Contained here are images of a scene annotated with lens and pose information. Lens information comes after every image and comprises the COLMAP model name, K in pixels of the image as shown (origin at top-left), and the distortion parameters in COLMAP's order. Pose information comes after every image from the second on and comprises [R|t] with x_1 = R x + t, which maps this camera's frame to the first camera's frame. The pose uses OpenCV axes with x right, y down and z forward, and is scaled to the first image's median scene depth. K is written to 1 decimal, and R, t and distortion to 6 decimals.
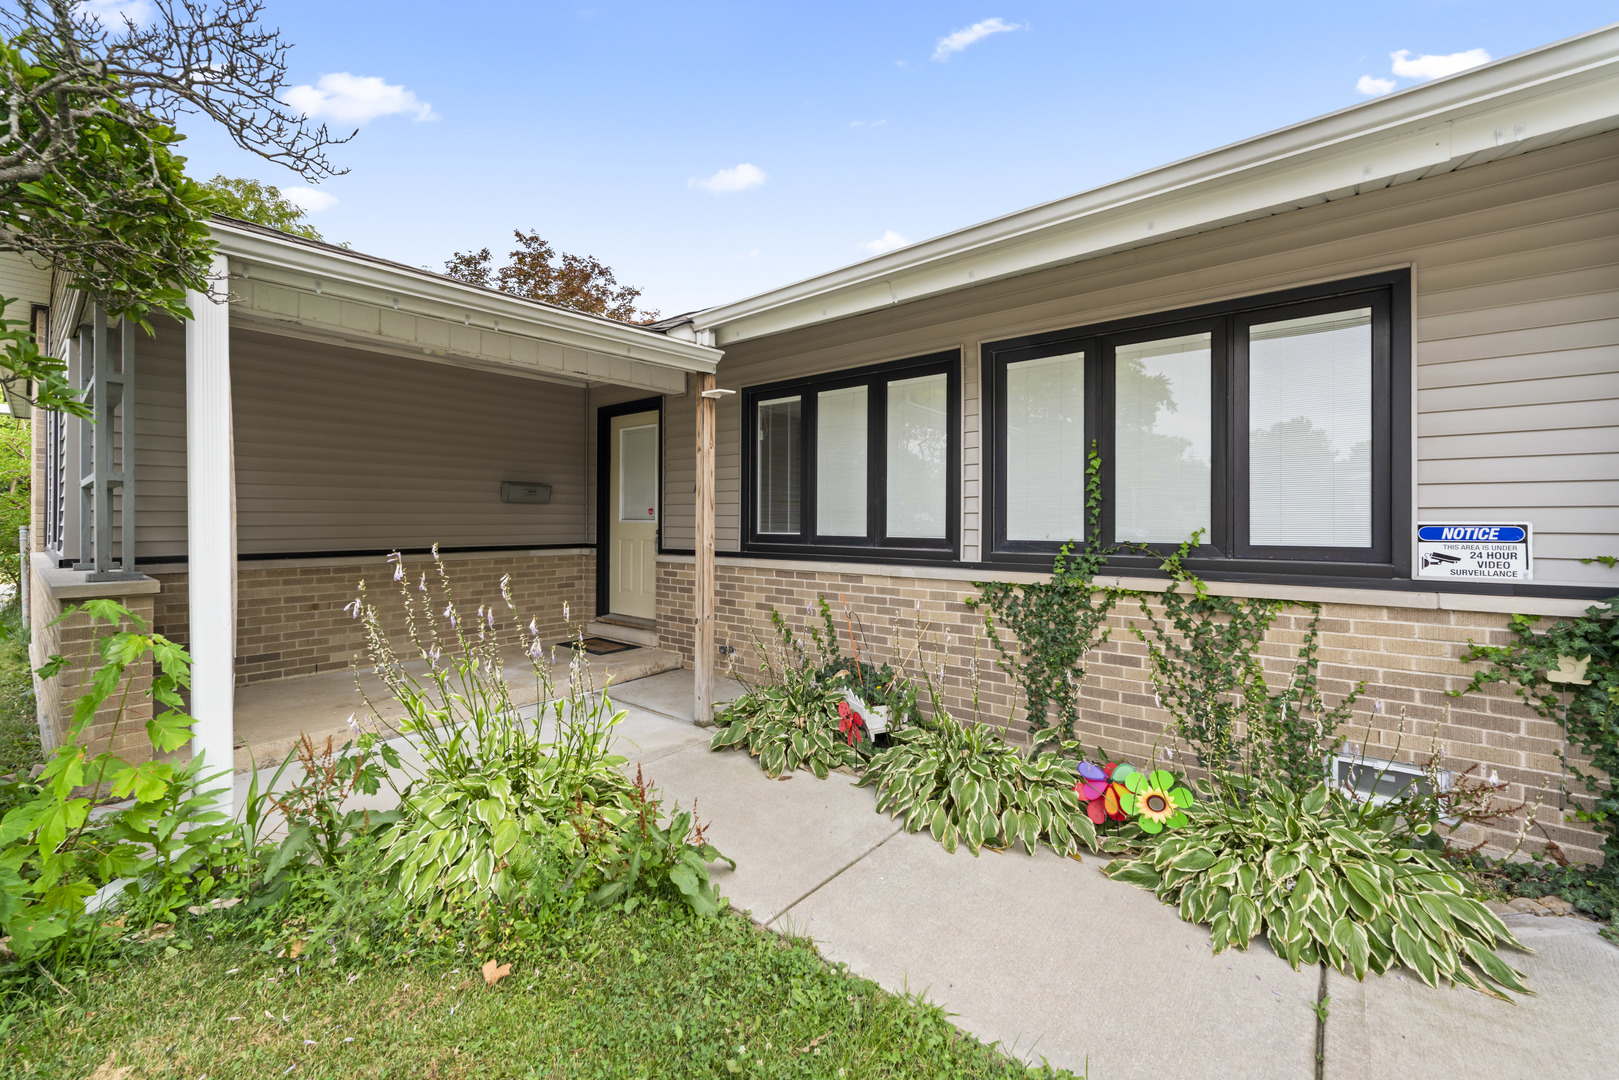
lens RADIAL K [[653.6, 0, 814.9], [0, 653.6, 527.1], [0, 0, 1]] dist [-0.000189, -0.000108]
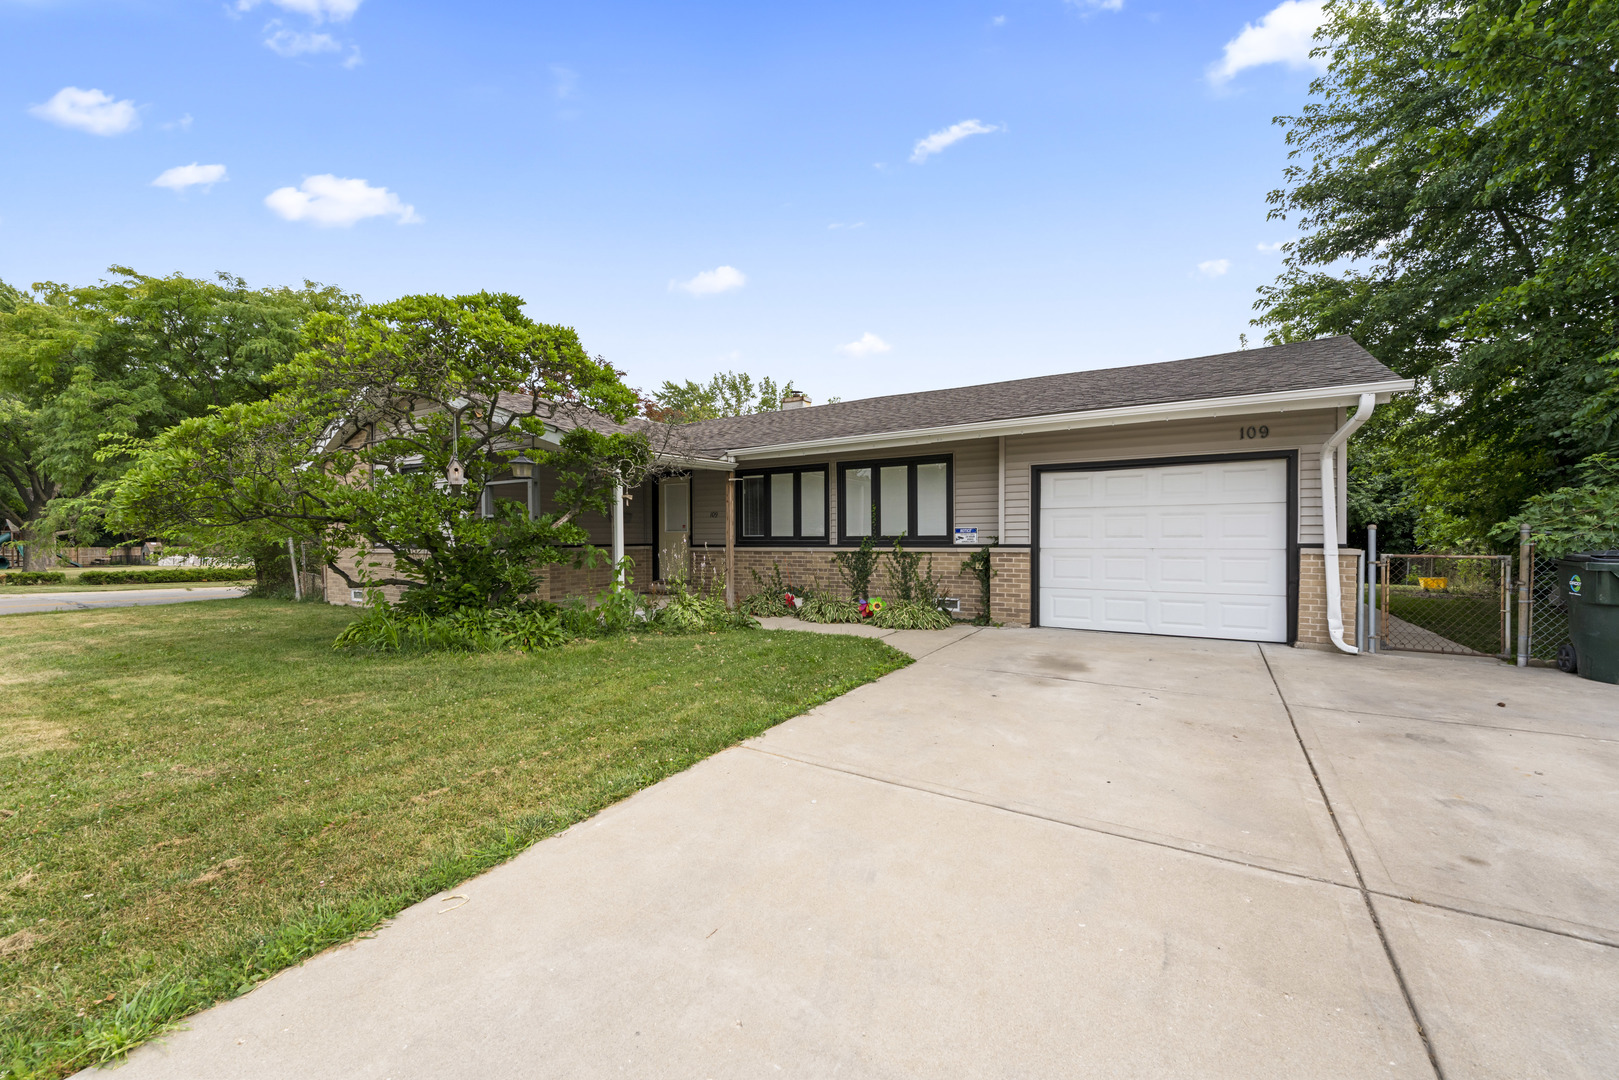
lens RADIAL K [[653.6, 0, 808.3], [0, 653.6, 542.0], [0, 0, 1]] dist [-0.000189, -0.000108]
pose [[0.991977, -0.009202, 0.126081, -0.198508], [0.009597, 0.999951, -0.002529, 0.048589], [-0.126051, 0.003719, 0.992017, -1.636829]]
